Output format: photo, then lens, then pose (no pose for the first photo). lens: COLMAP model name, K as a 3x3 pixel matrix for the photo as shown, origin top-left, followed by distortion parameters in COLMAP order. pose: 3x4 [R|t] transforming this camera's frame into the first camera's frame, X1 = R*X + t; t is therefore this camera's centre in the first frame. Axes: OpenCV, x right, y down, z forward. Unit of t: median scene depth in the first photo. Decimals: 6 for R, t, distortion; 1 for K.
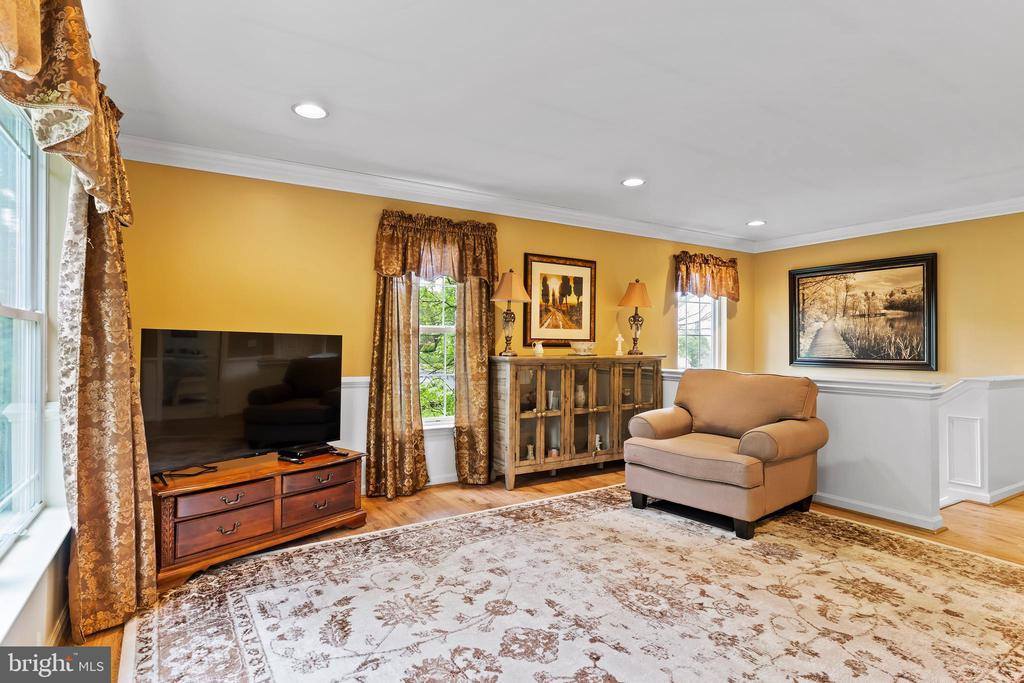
lens RADIAL K [[529.1, 0, 512.0], [0, 529.1, 341.5], [0, 0, 1]] dist [-0.002200, 0.001051]
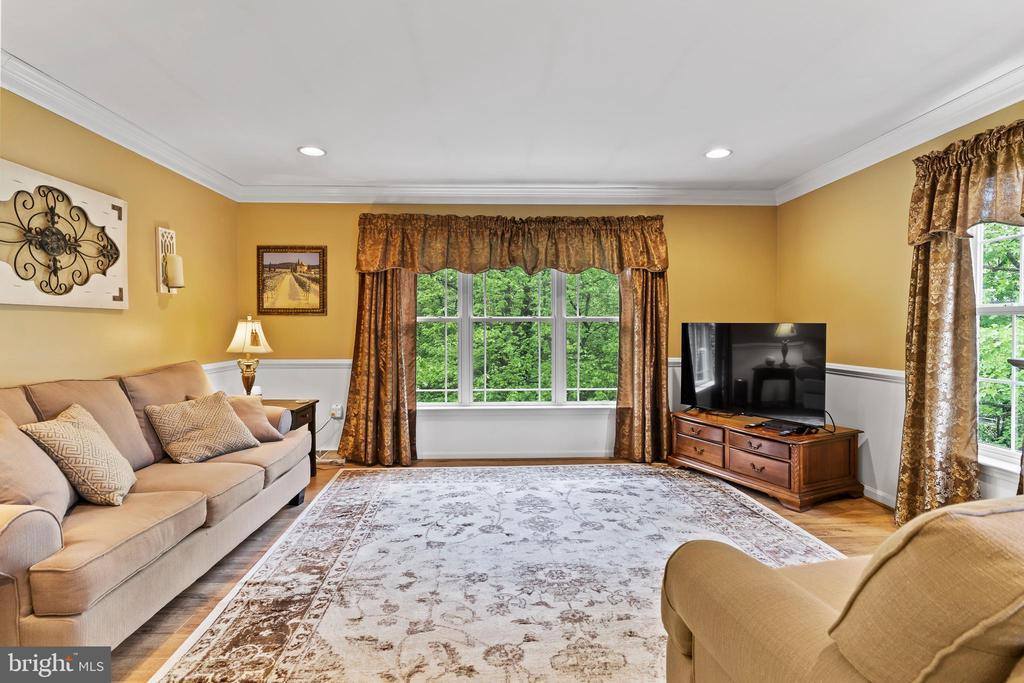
lens RADIAL K [[524.8, 0, 508.7], [0, 524.8, 334.4], [0, 0, 1]] dist [-0.003847, 0.000734]
pose [[-0.494887, 0.008767, -0.868913, 1.055036], [0.004800, 0.999961, 0.007355, -0.001363], [0.868944, -0.000531, -0.494910, 1.246676]]
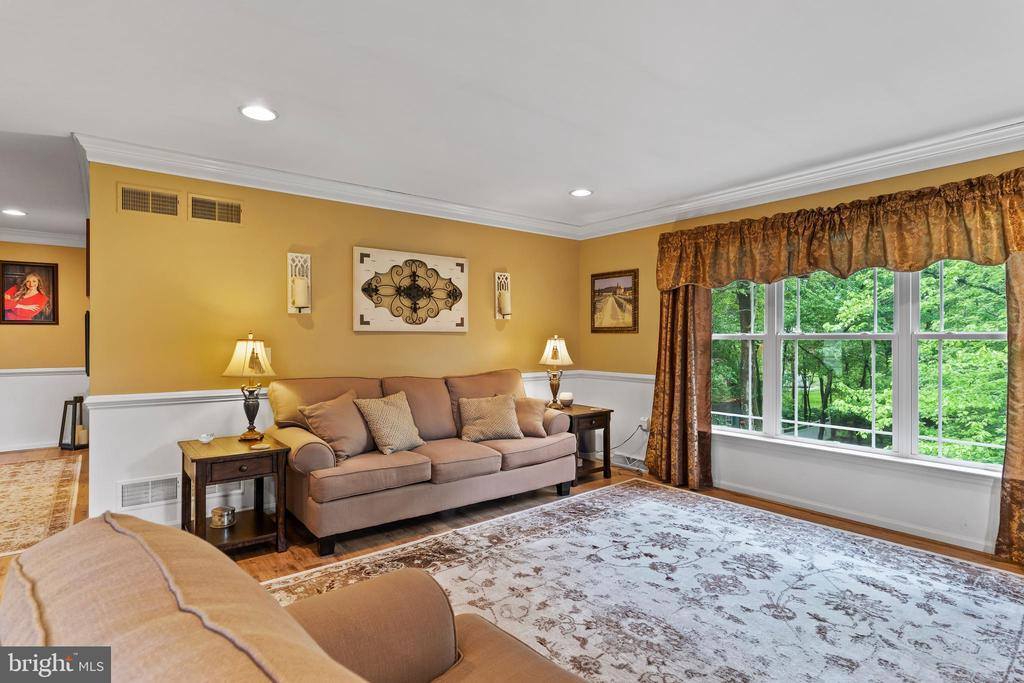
lens RADIAL K [[524.8, 0, 508.7], [0, 524.8, 334.4], [0, 0, 1]] dist [-0.003847, 0.000734]
pose [[-0.994333, -0.006552, -0.106104, 0.517437], [-0.005031, 0.999881, -0.014600, -0.019113], [0.106187, -0.013984, -0.994248, 1.658191]]
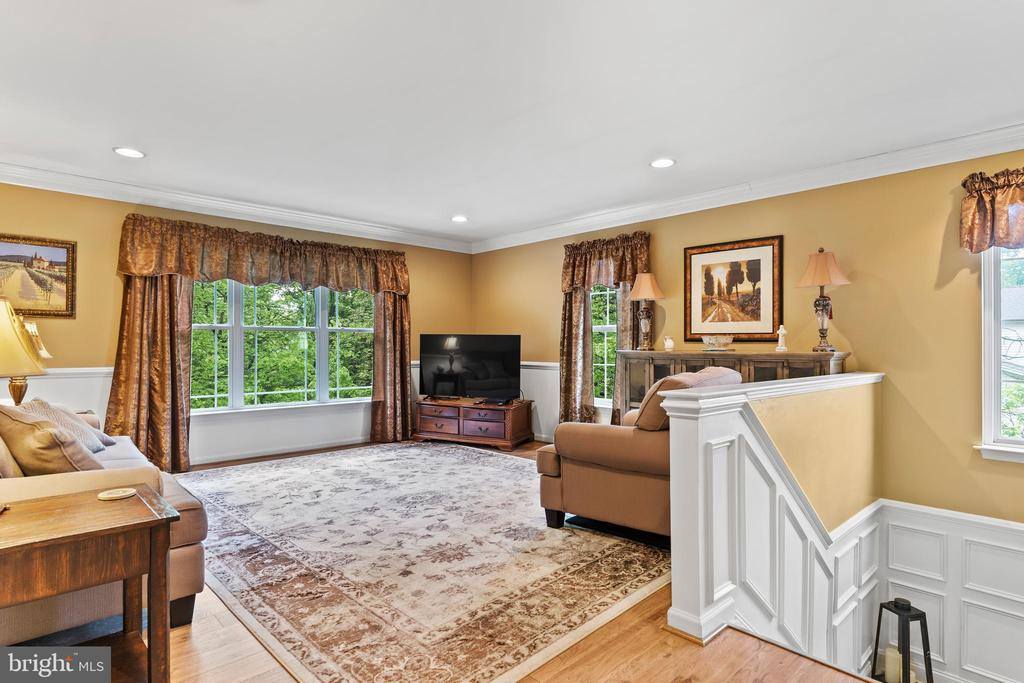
lens RADIAL K [[538.5, 0, 512.0], [0, 538.5, 341.5], [0, 0, 1]] dist [-0.003732, 0.000587]
pose [[0.206561, -0.010377, -0.978379, 1.651058], [0.003053, 0.999946, -0.009961, 0.031455], [0.978429, -0.000930, 0.206581, 0.816235]]
